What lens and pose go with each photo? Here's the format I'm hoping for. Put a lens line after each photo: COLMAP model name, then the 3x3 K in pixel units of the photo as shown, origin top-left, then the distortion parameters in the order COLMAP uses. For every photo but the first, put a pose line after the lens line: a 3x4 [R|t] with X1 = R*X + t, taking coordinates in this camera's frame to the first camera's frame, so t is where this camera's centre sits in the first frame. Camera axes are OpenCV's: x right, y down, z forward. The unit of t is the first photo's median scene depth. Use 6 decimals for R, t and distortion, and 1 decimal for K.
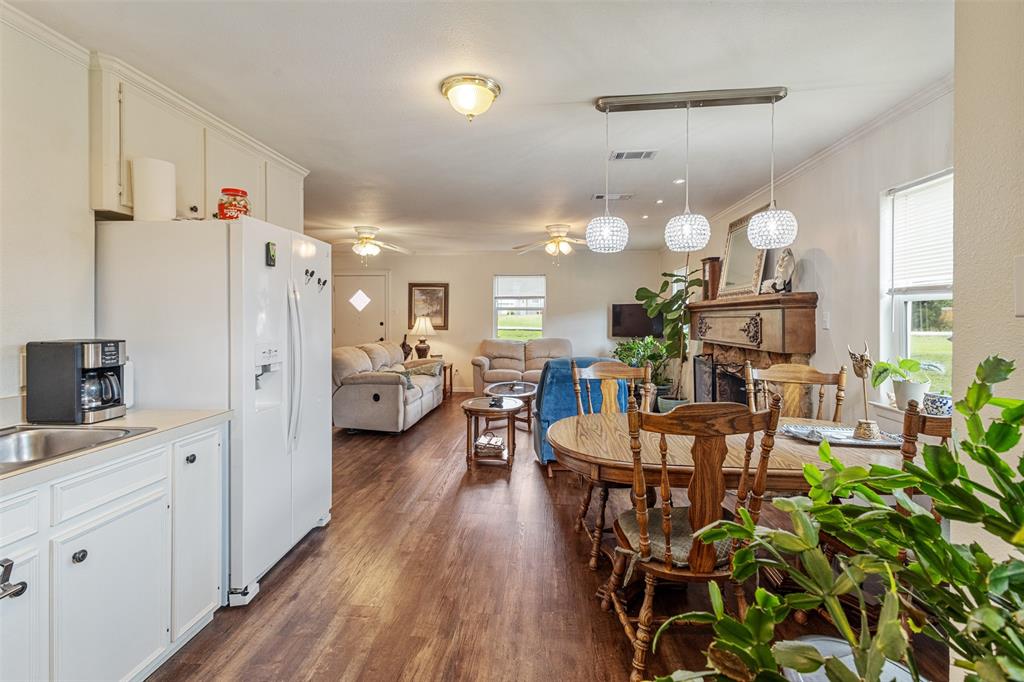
lens RADIAL K [[479.2, 0, 510.2], [0, 479.2, 317.9], [0, 0, 1]] dist [-0.000781, 0.000010]
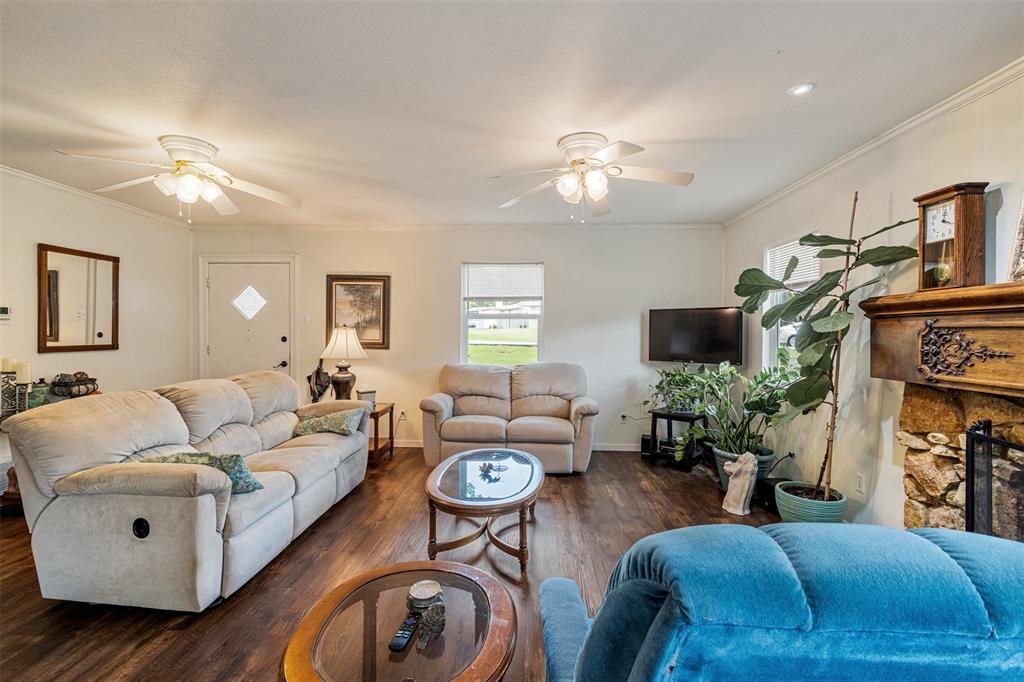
lens RADIAL K [[479.2, 0, 514.0], [0, 479.2, 333.9], [0, 0, 1]] dist [-0.000781, 0.000010]
pose [[0.999013, 0.003321, 0.044292, 0.007163], [-0.003475, 0.999988, 0.003402, 0.002260], [-0.044280, -0.003552, 0.999013, 0.384408]]
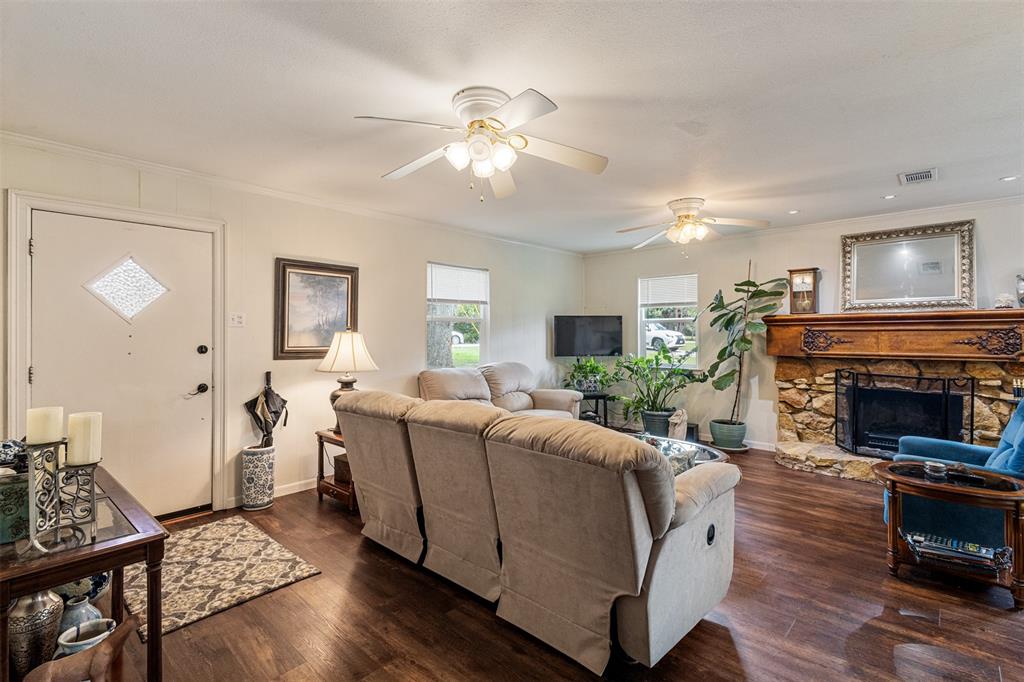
lens RADIAL K [[479.2, 0, 515.4], [0, 479.2, 333.4], [0, 0, 1]] dist [-0.000781, 0.000010]
pose [[0.600726, -0.003241, 0.799448, -0.467816], [0.005854, 0.999983, -0.000345, 0.000376], [-0.799433, 0.004887, 0.600735, 0.587390]]
